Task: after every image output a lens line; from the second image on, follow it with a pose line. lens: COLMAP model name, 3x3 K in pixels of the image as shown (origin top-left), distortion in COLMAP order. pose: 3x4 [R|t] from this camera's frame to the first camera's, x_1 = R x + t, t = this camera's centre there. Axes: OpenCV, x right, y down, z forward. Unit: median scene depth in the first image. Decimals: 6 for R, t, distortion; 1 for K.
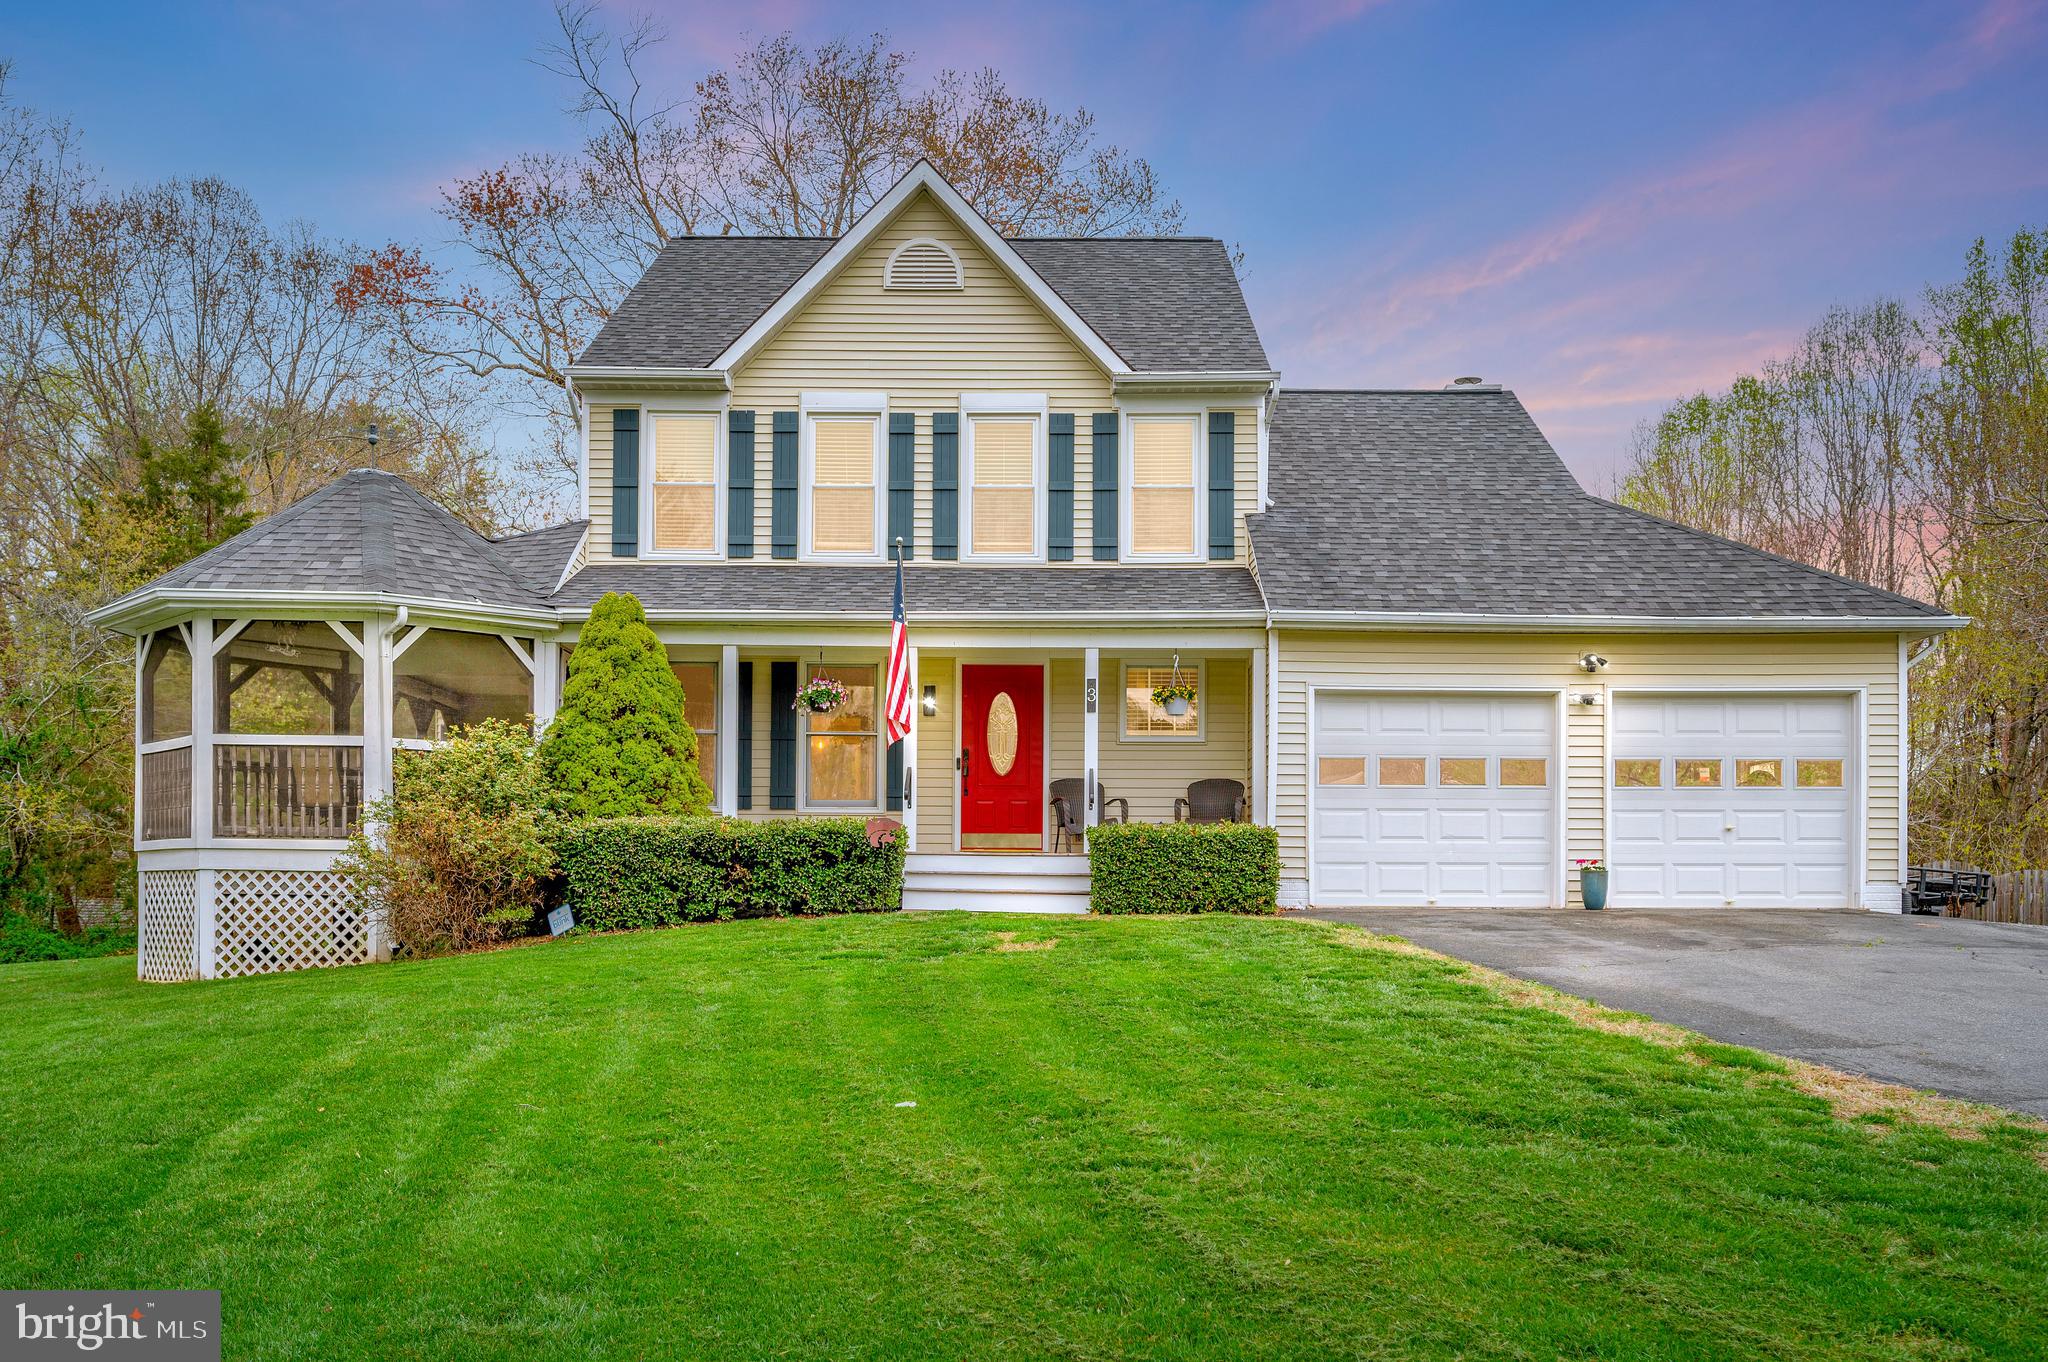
lens RADIAL K [[1673.4, 0, 1023.9], [0, 1673.4, 616.3], [0, 0, 1]] dist [0.004615, -0.003938]
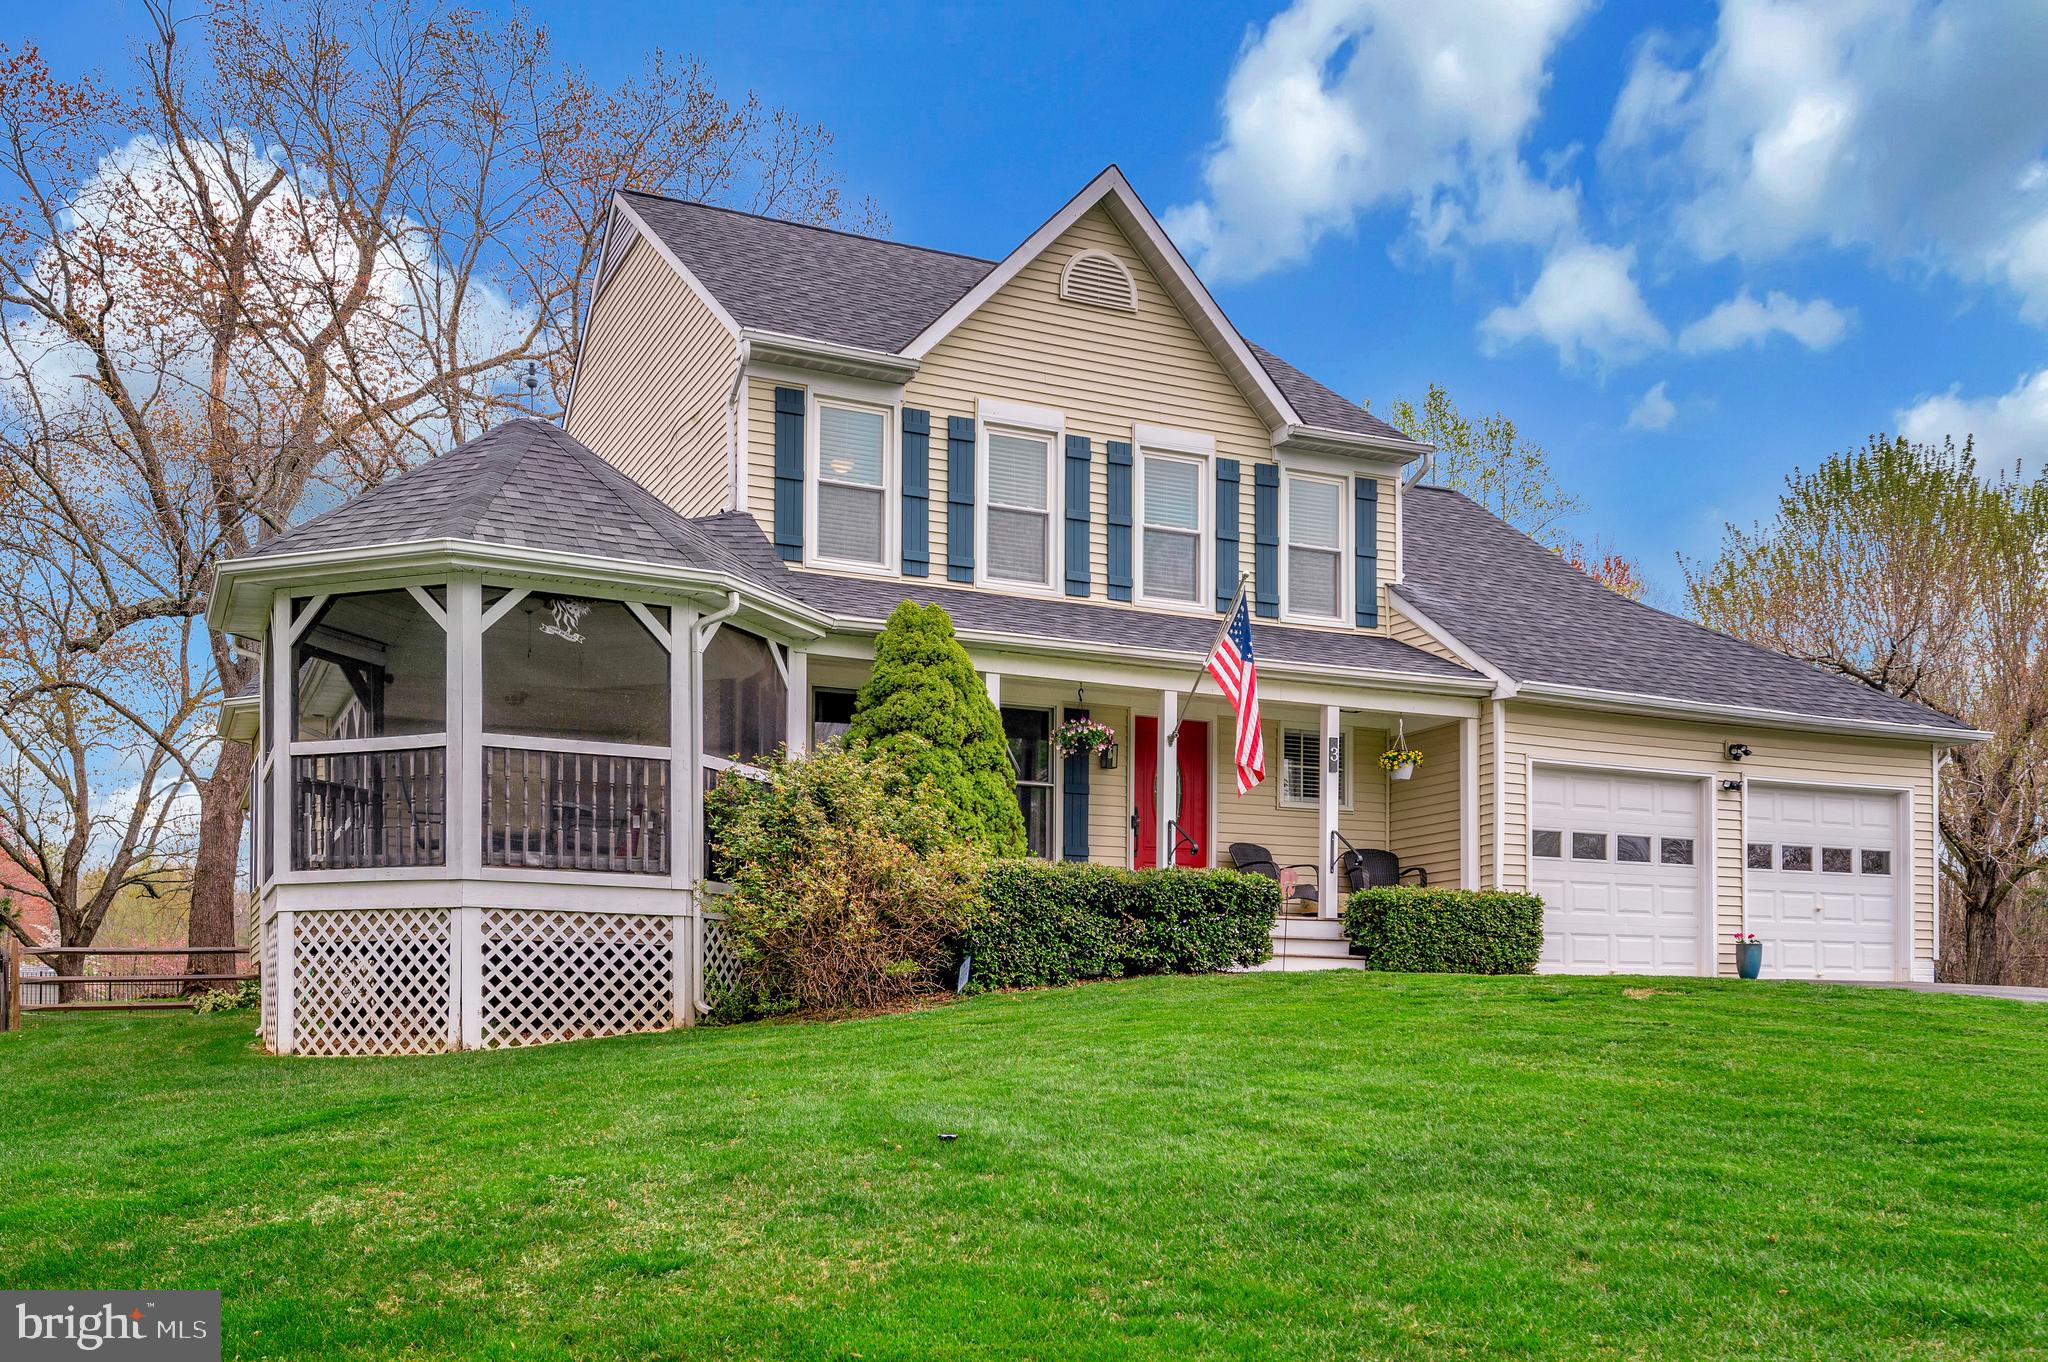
lens RADIAL K [[1840.4, 0, 1024.0], [0, 1840.4, 681.0], [0, 0, 1]] dist [-0.004579, -0.006564]
pose [[0.905321, 0.077485, 0.417600, -0.514172], [-0.069614, 0.996992, -0.034072, 0.048449], [-0.418984, 0.001775, 0.907992, 0.102893]]
